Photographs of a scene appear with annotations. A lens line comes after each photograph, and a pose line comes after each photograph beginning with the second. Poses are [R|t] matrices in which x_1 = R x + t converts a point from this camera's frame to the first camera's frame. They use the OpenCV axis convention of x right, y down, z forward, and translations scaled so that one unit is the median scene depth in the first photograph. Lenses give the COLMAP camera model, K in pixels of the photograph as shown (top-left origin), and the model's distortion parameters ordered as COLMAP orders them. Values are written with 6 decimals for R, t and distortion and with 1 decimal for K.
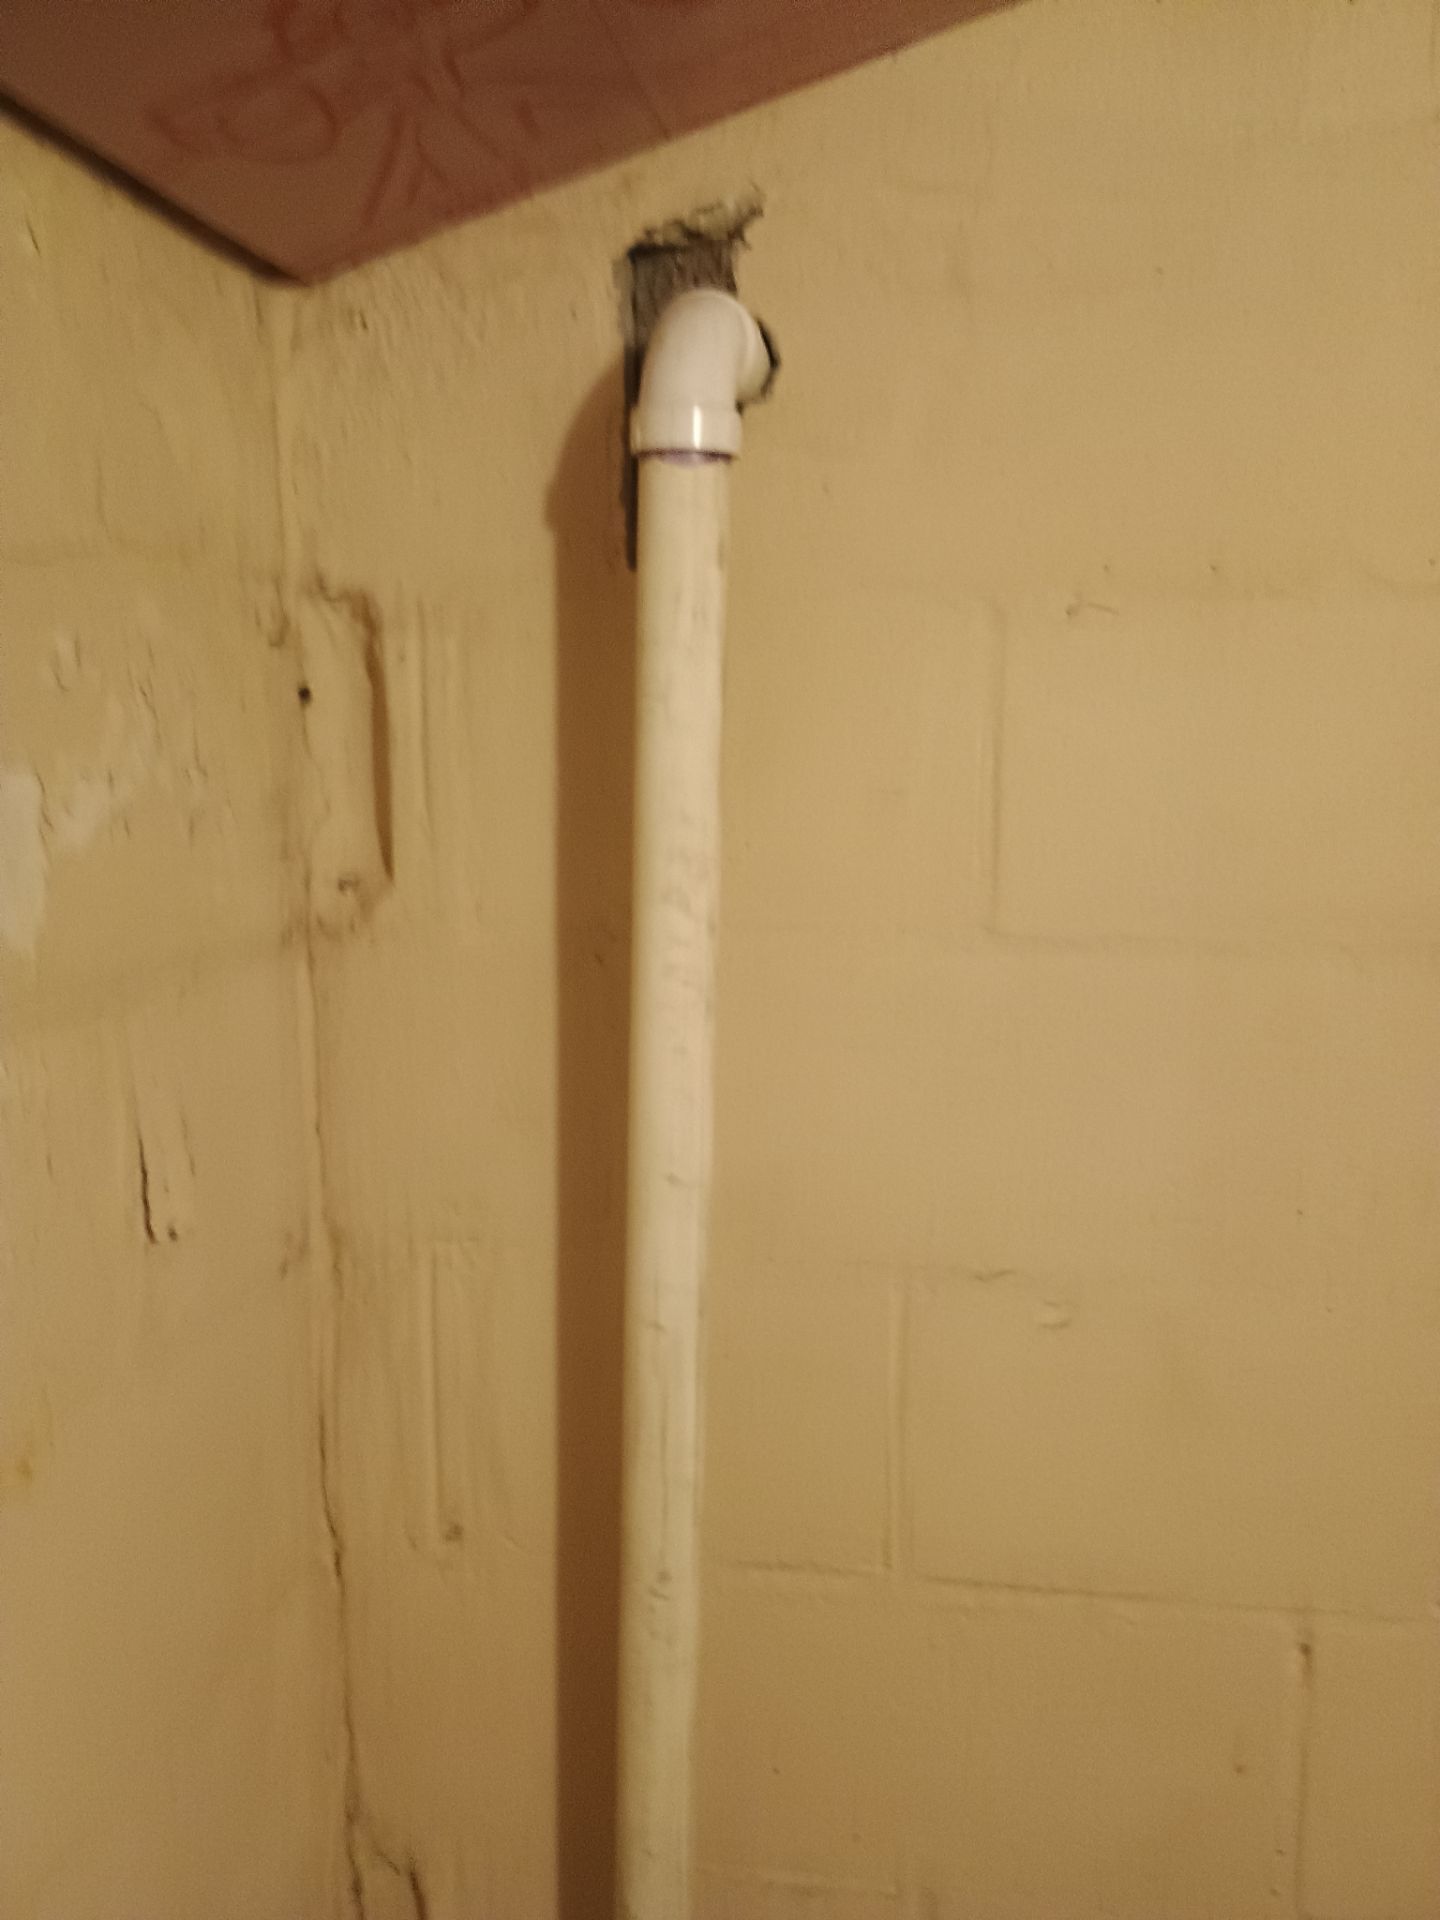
lens RADIAL K [[1630.8, 0, 767.6], [0, 1630.8, 1009.7], [0, 0, 1]] dist [0.036397, -0.049217]
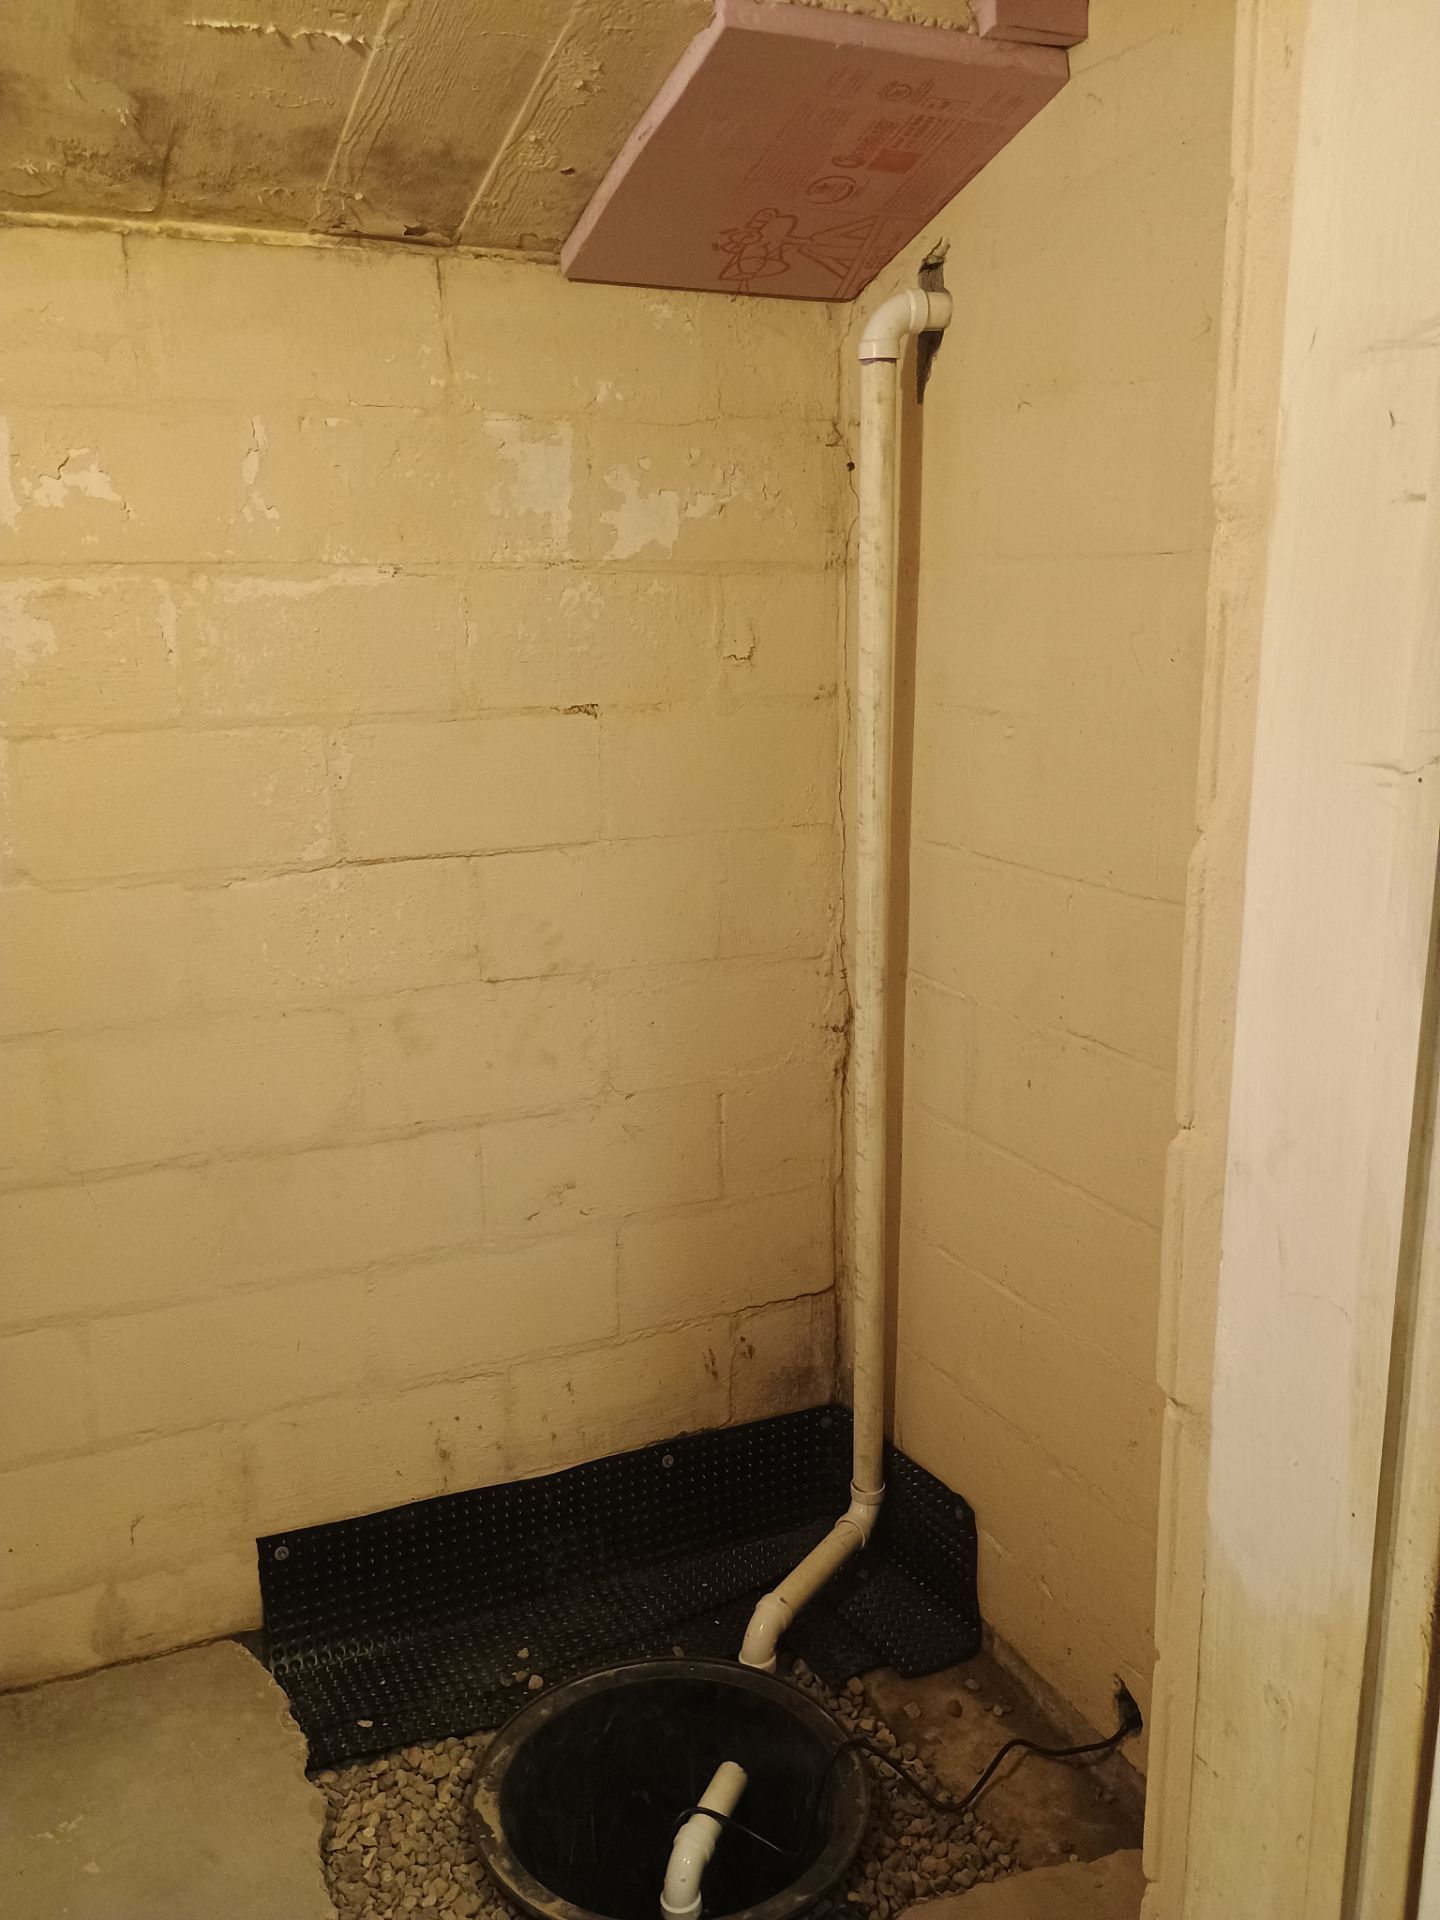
lens RADIAL K [[1605.7, 0, 724.8], [0, 1605.7, 1009.2], [0, 0, 1]] dist [0.063112, -0.078181]
pose [[0.551210, 0.210031, -0.807499, 1.974646], [-0.126121, 0.977652, 0.168196, 0.255049], [0.824779, 0.009131, 0.565381, -0.622079]]
